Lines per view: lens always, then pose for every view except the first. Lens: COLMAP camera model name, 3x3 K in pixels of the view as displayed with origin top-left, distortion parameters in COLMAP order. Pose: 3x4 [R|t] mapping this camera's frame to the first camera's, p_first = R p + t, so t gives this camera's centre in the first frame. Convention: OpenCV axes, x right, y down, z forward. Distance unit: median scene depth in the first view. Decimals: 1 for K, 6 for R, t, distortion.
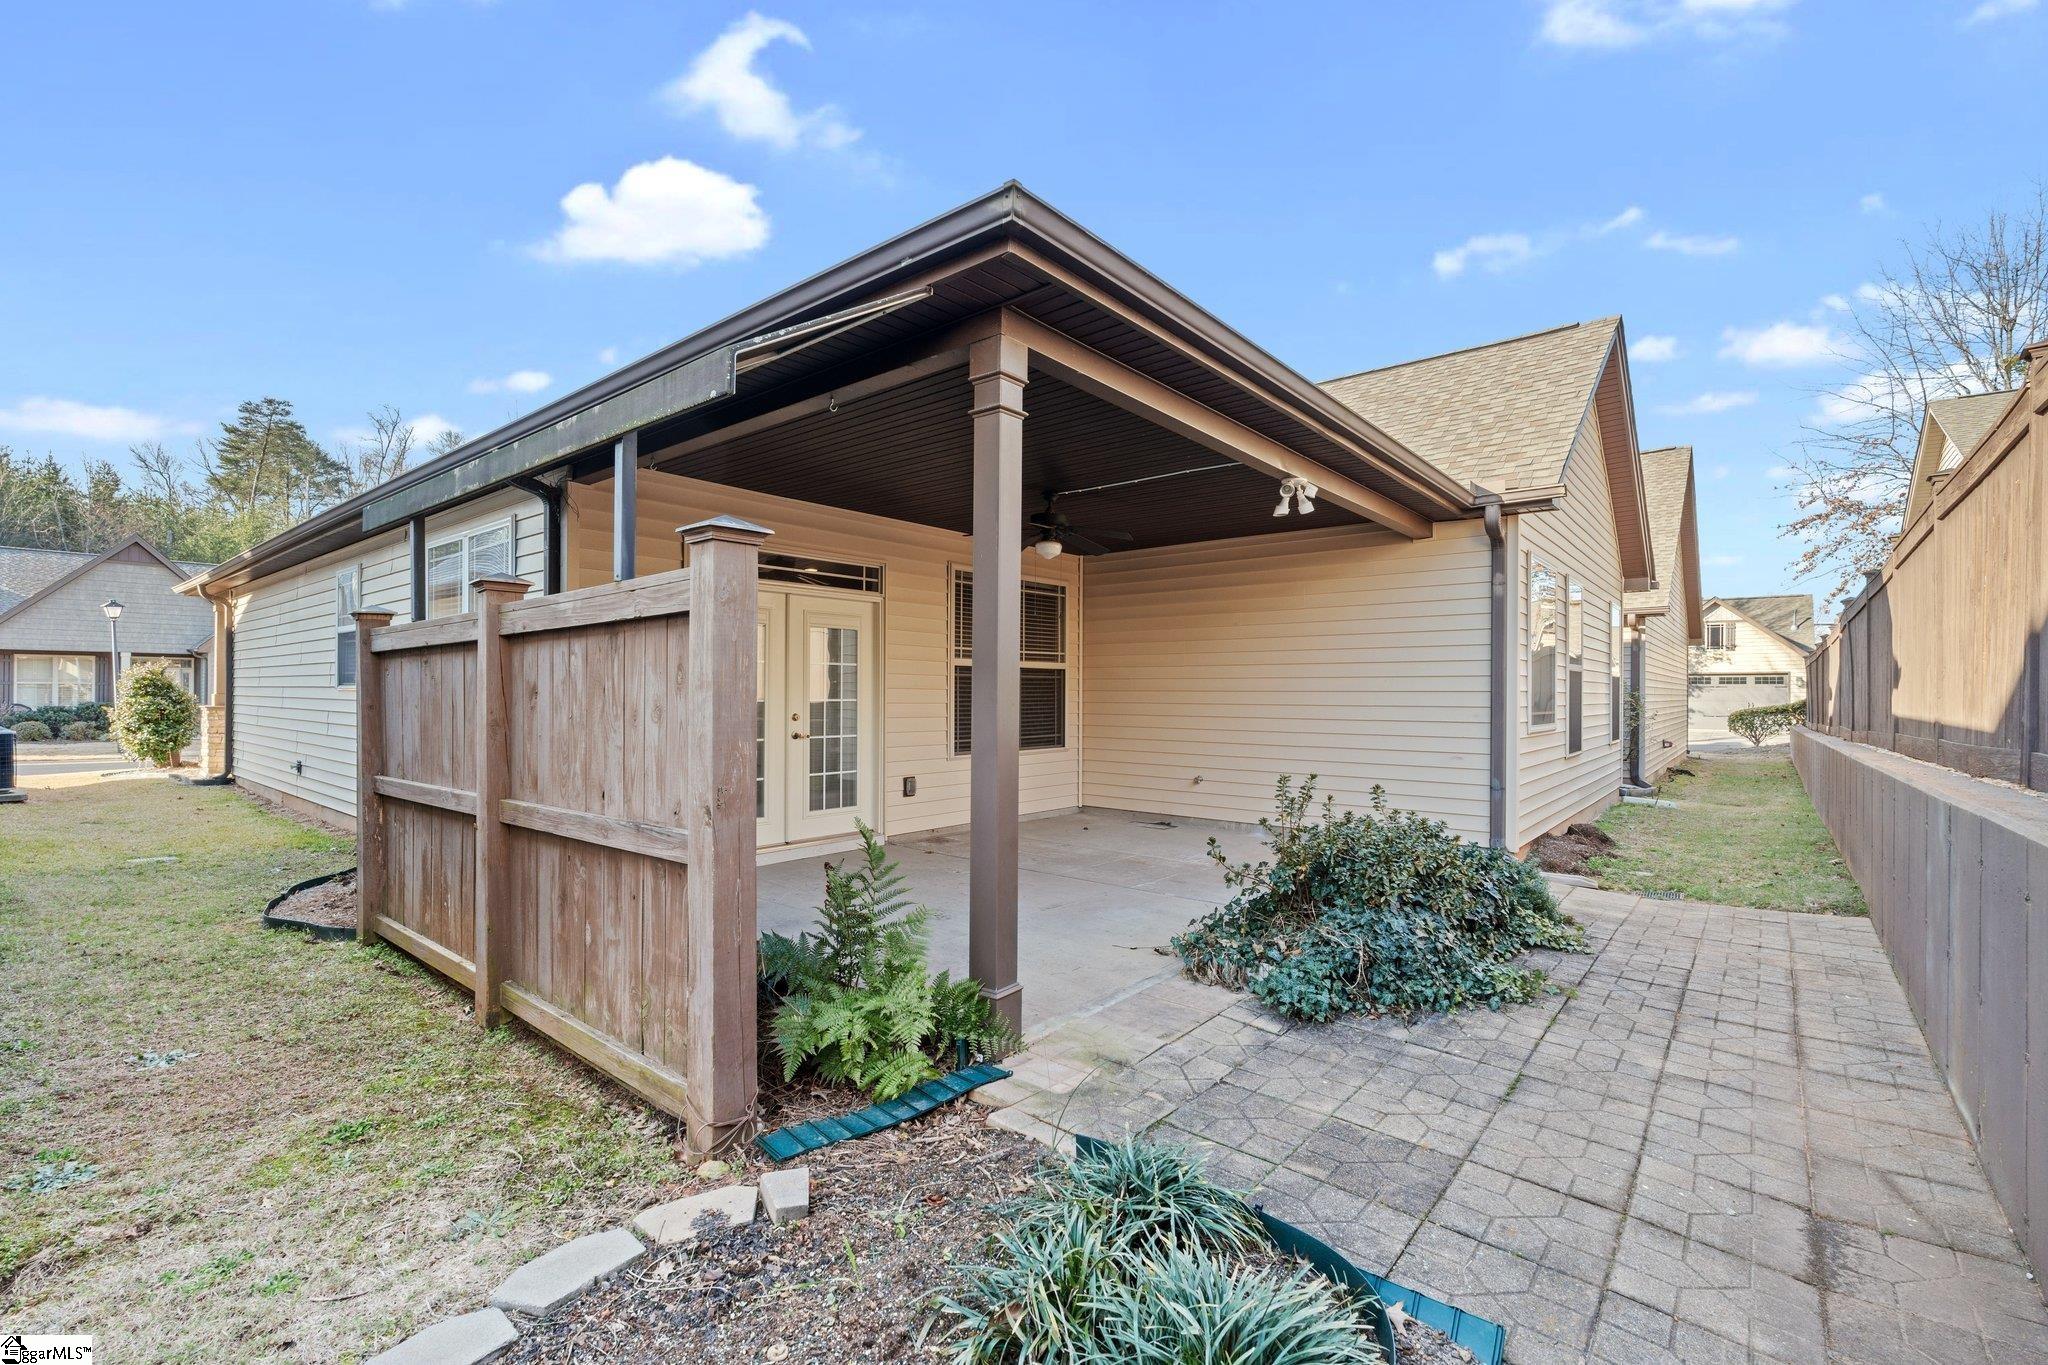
lens RADIAL K [[895.2, 0, 1022.4], [0, 895.2, 694.8], [0, 0, 1]] dist [-0.006484, 0.000370]
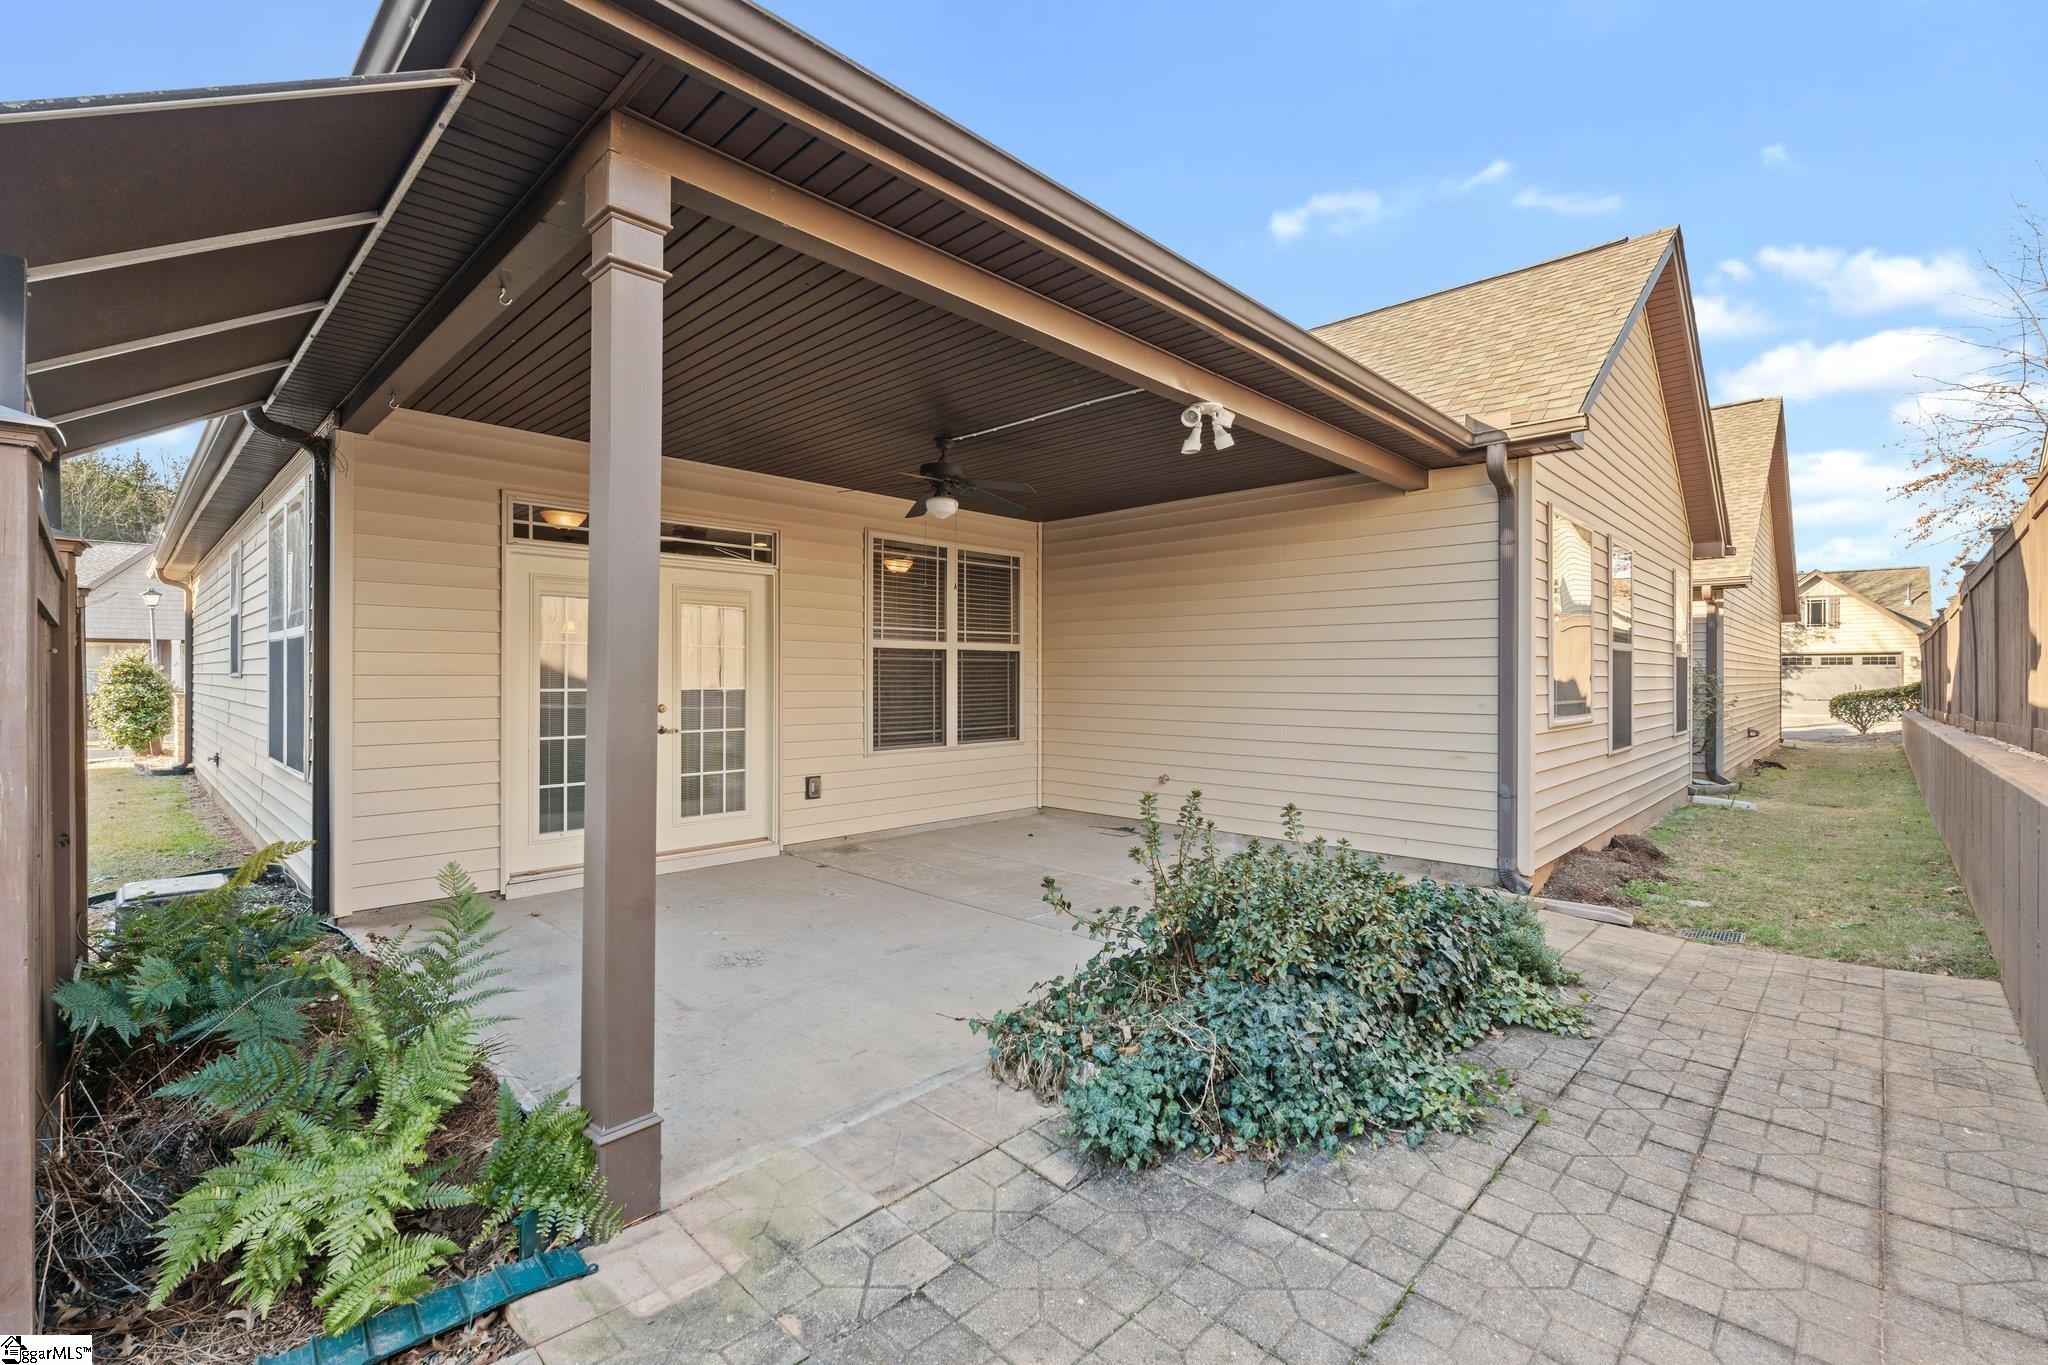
lens RADIAL K [[895.2, 0, 1027.5], [0, 895.2, 678.4], [0, 0, 1]] dist [-0.006484, 0.000370]
pose [[0.997708, -0.002888, -0.067606, 0.170037], [0.002910, 0.999996, 0.000227, -0.003499], [0.067605, -0.000423, 0.997712, 0.181159]]
